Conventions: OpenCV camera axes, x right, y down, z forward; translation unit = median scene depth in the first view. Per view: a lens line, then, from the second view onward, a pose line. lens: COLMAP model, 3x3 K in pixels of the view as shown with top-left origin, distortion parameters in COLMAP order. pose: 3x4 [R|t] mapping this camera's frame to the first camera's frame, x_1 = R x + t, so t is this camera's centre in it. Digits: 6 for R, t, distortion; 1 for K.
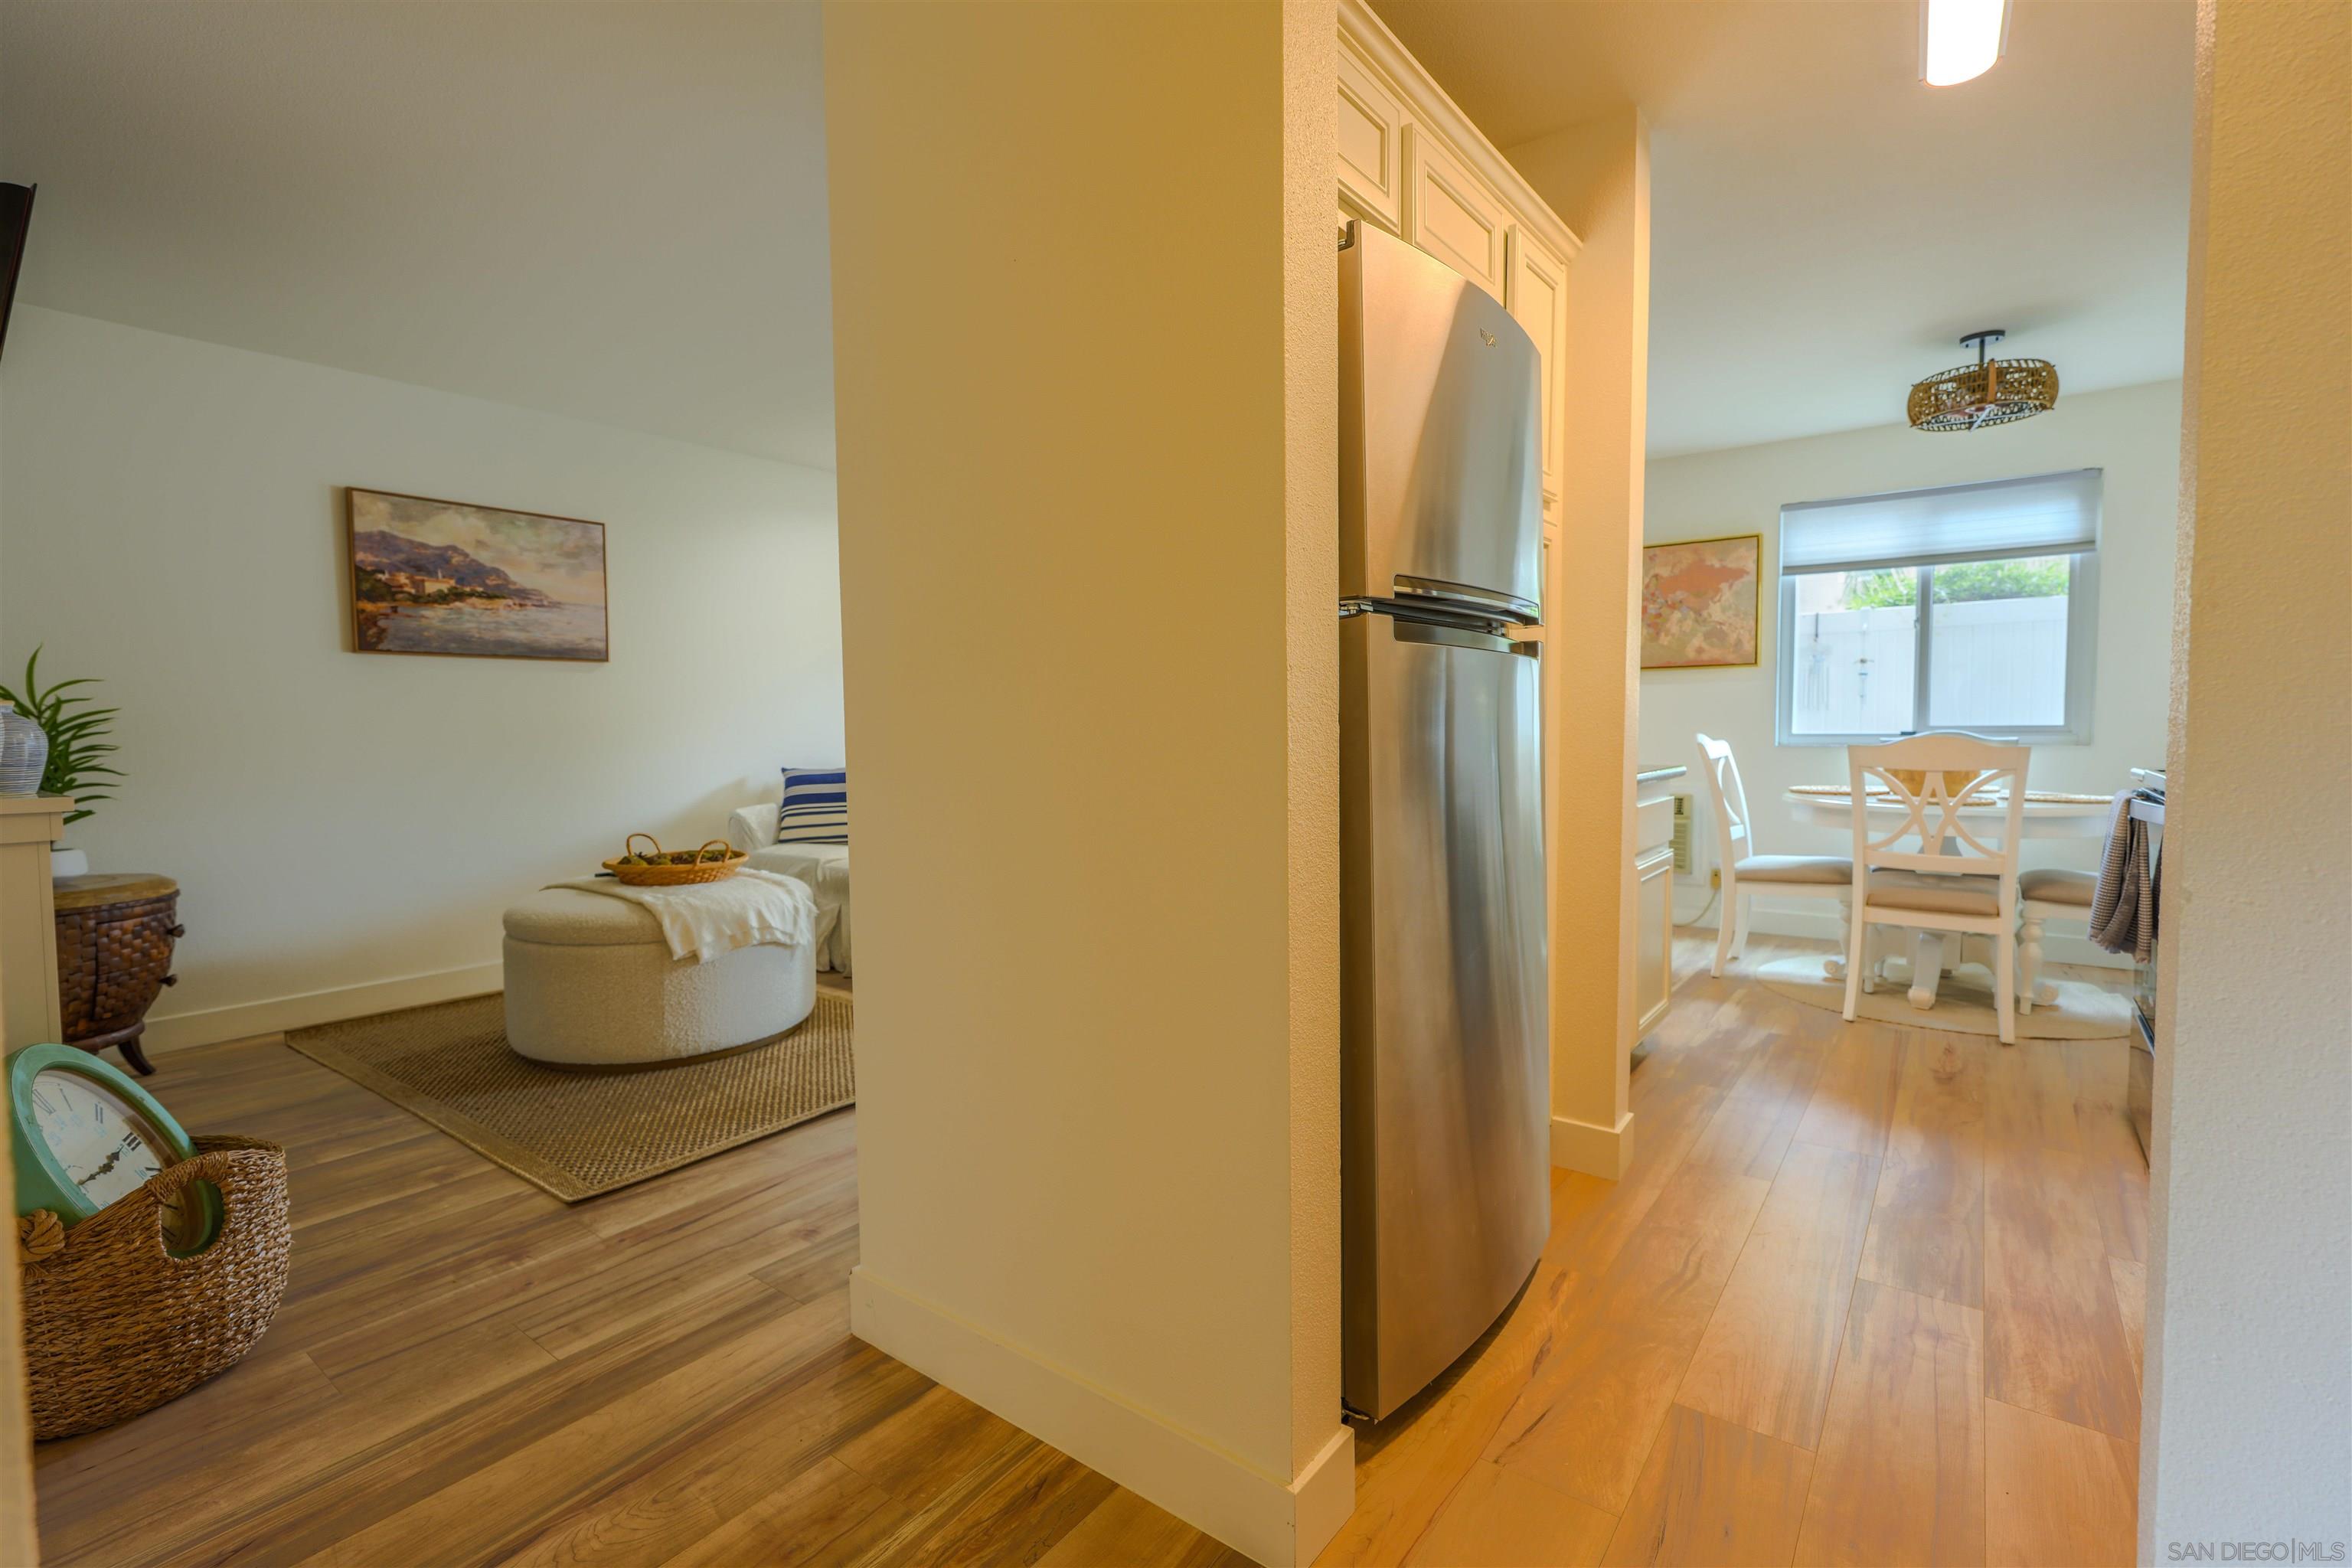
lens RADIAL K [[1052.7, 0, 1181.7], [0, 1052.7, 781.8], [0, 0, 1]] dist [0.000726, 0.000355]
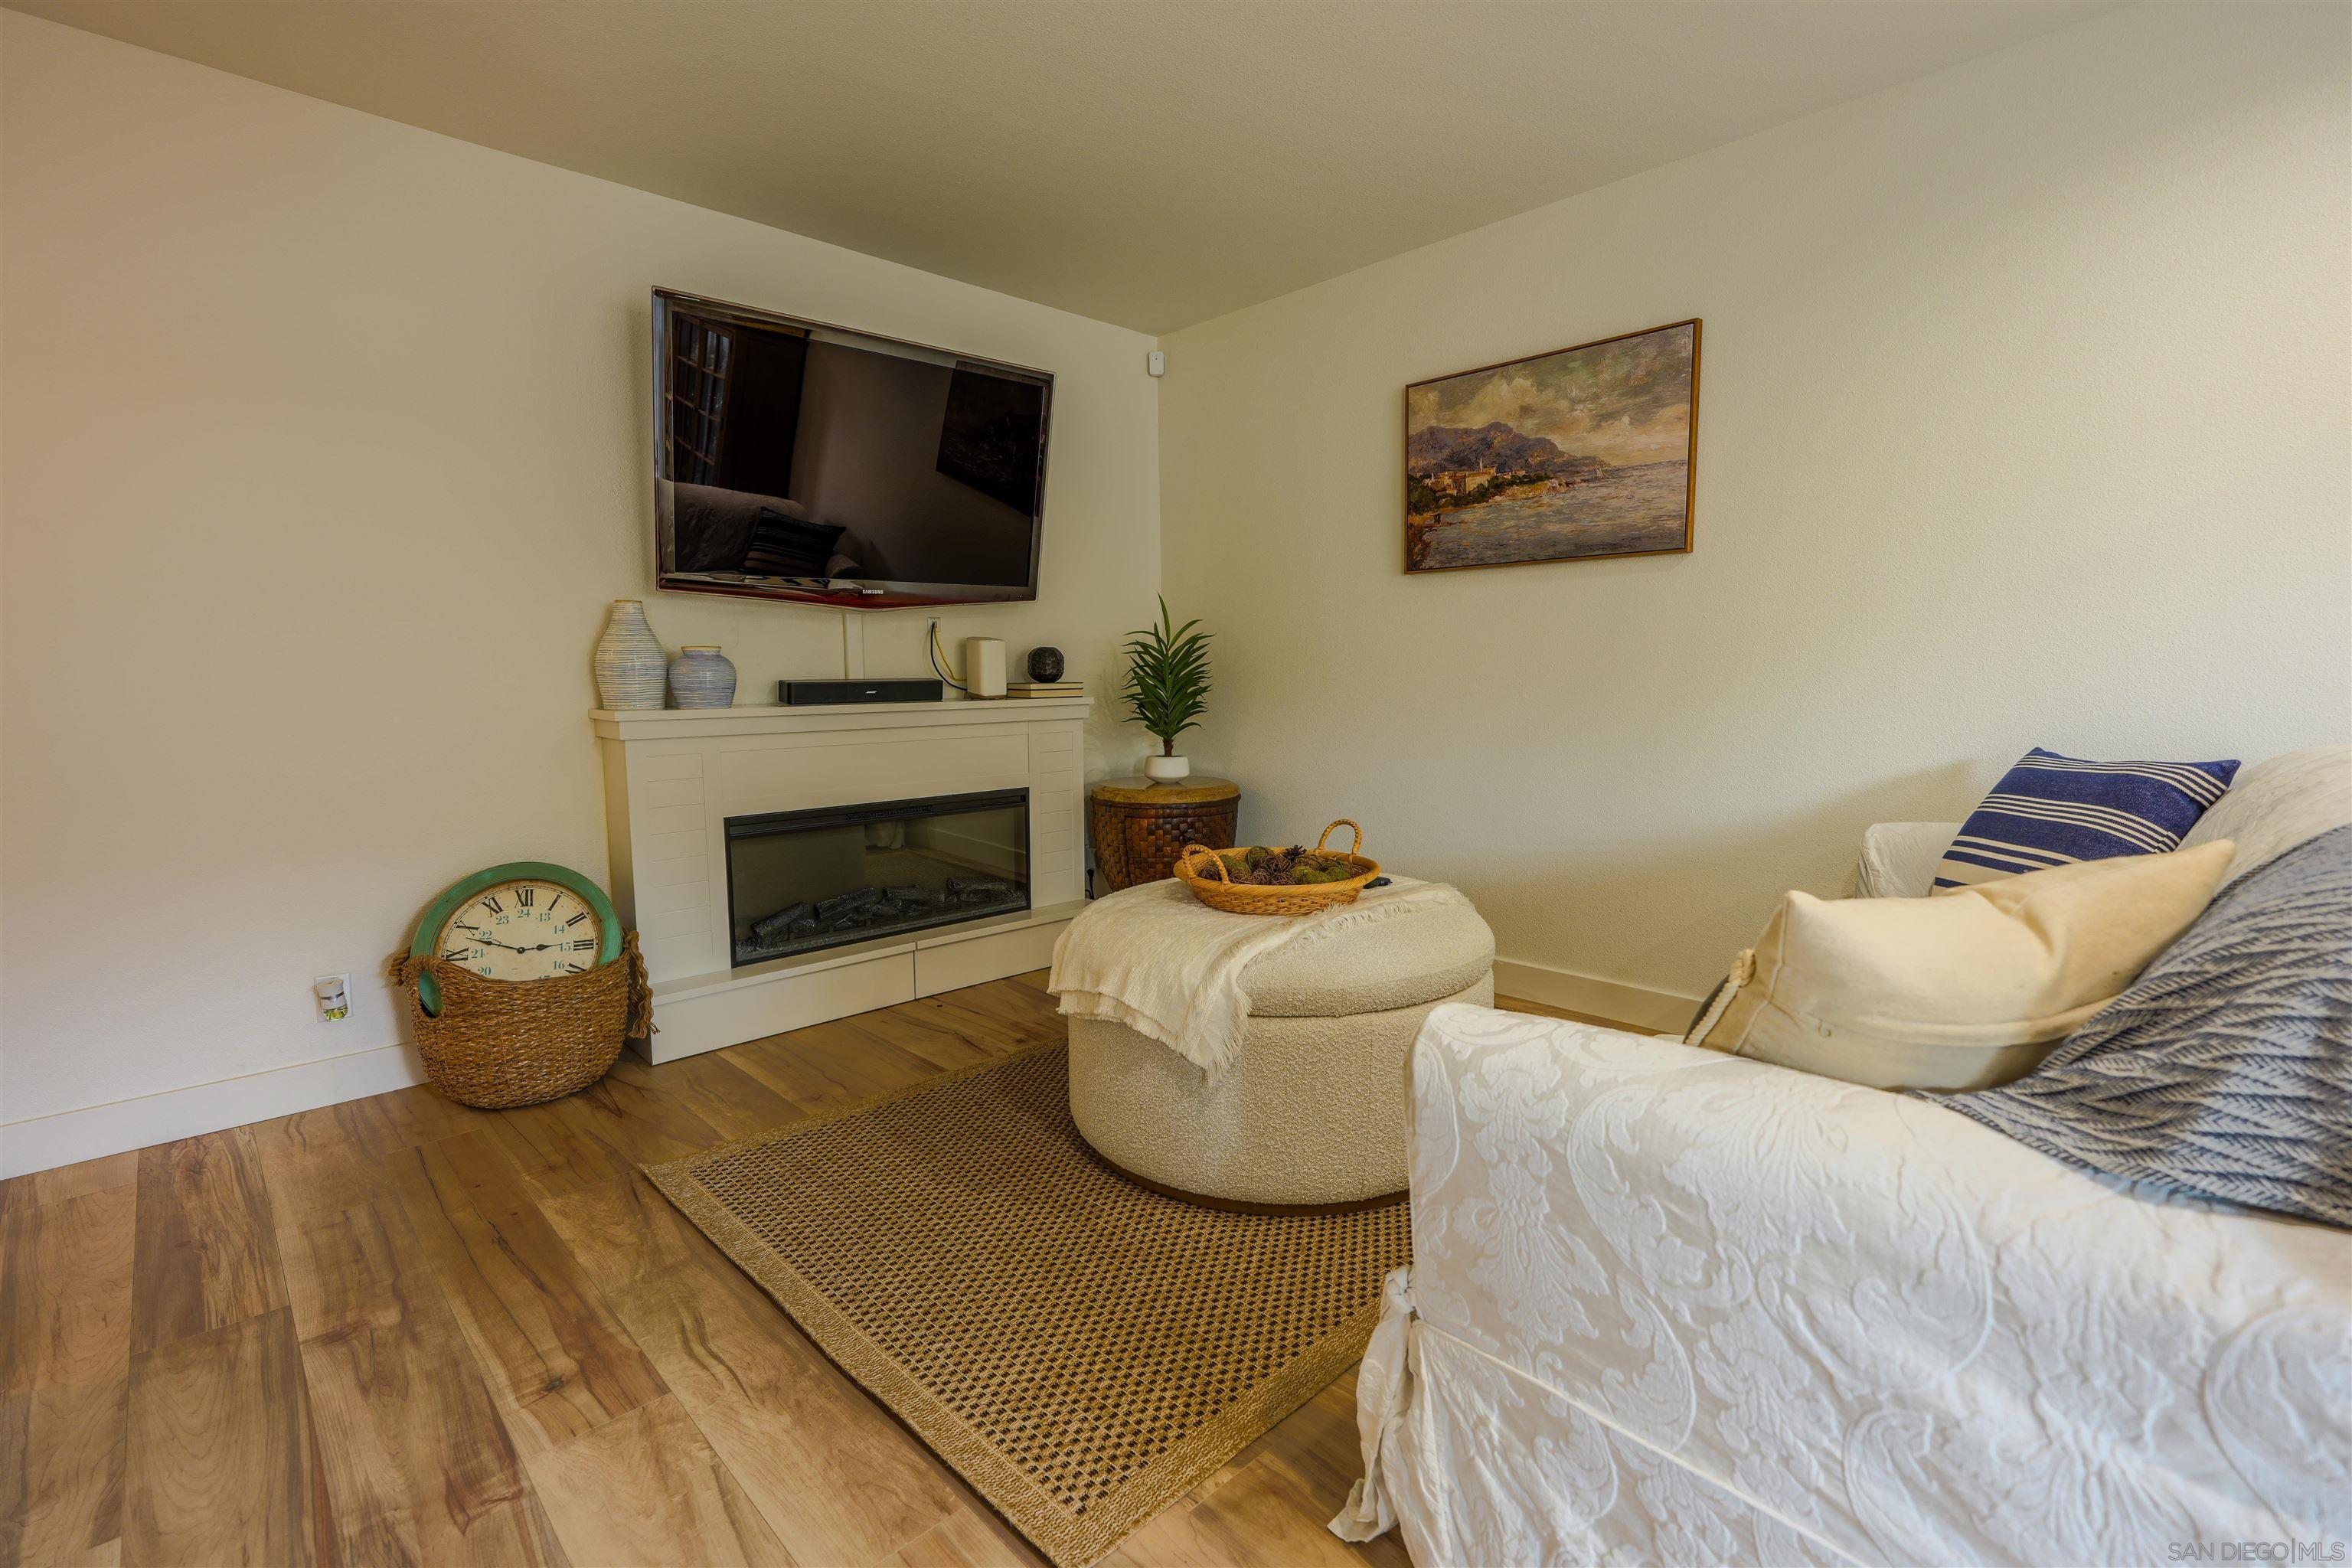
lens RADIAL K [[1052.7, 0, 1181.7], [0, 1052.7, 781.8], [0, 0, 1]] dist [0.000726, 0.000355]
pose [[-0.149260, 0.117554, -0.981785, 0.143605], [-0.046348, 0.990985, 0.125702, -0.051547], [0.987711, 0.064266, -0.142466, 0.950730]]
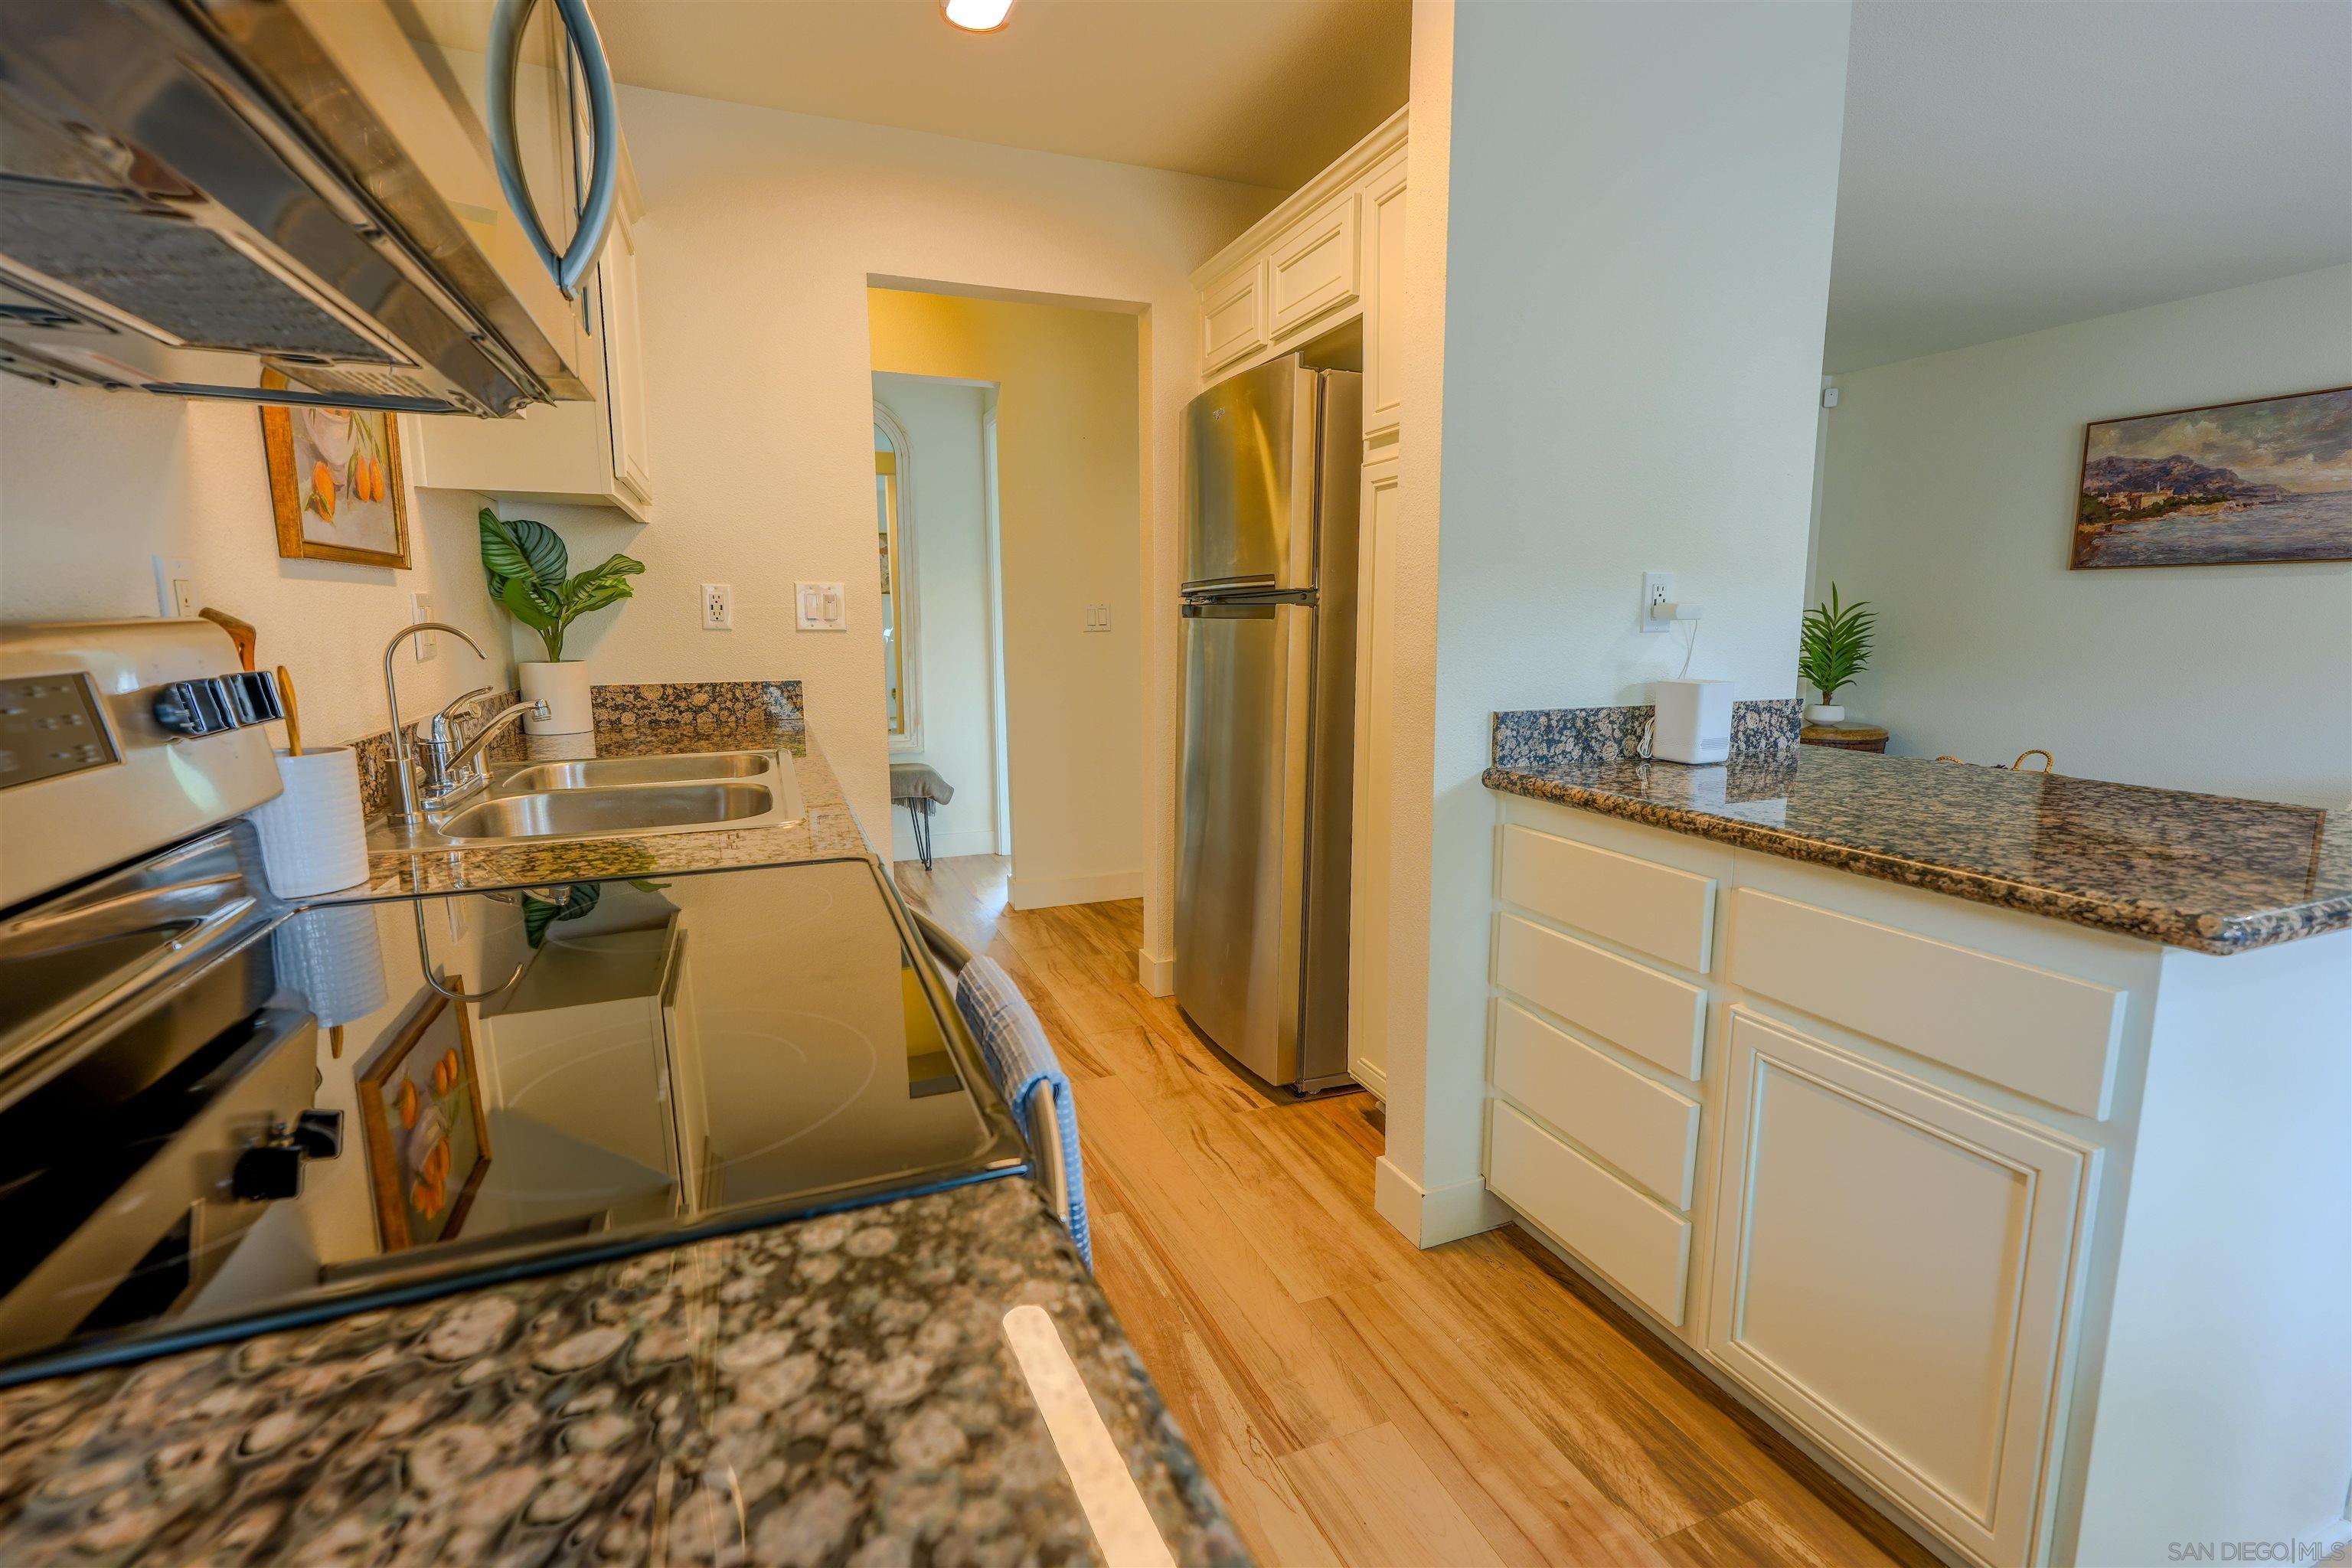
lens RADIAL K [[1059.2, 0, 1176.0], [0, 1059.2, 784.0], [0, 0, 1]] dist [-0.006387, -0.000242]
pose [[-0.518534, 0.148068, -0.842139, 0.732716], [-0.038924, 0.979784, 0.196235, -0.081582], [0.854171, 0.134534, -0.502288, 0.773439]]
